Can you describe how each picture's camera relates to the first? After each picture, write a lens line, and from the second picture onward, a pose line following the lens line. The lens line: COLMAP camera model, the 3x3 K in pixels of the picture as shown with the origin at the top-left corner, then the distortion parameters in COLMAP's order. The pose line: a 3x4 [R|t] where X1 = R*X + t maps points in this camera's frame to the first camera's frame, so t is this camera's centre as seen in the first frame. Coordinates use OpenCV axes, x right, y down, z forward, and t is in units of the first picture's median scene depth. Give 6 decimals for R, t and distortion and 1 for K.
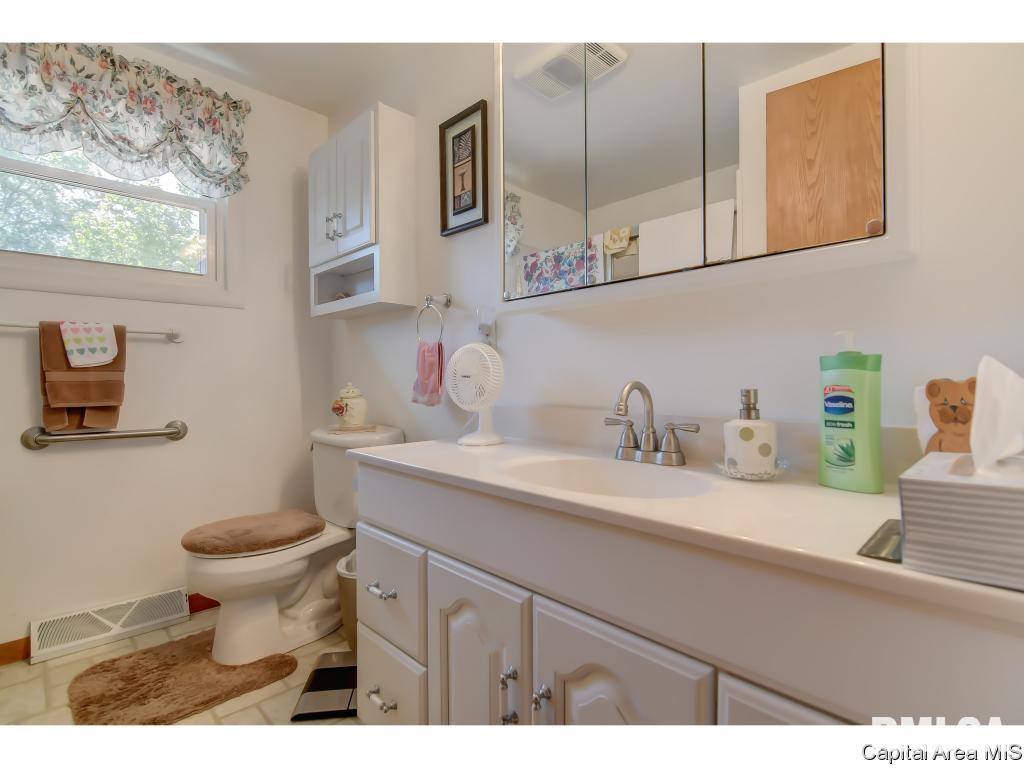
lens RADIAL K [[505.4, 0, 514.1], [0, 505.4, 384.7], [0, 0, 1]] dist [0.002256, 0.000103]
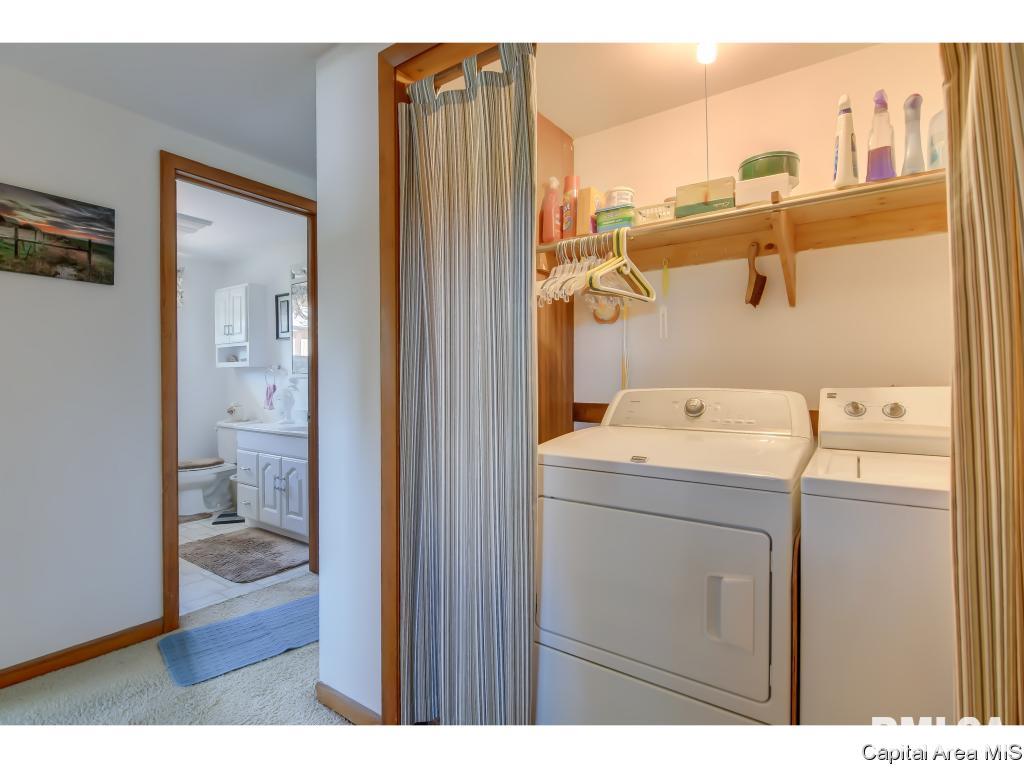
lens RADIAL K [[494.3, 0, 508.2], [0, 494.3, 378.3], [0, 0, 1]] dist [0.010481, -0.000086]
pose [[0.984181, -0.005182, 0.177089, 0.544912], [0.007371, 0.999904, -0.011702, -0.075312], [-0.177012, 0.012823, 0.984125, -1.581740]]
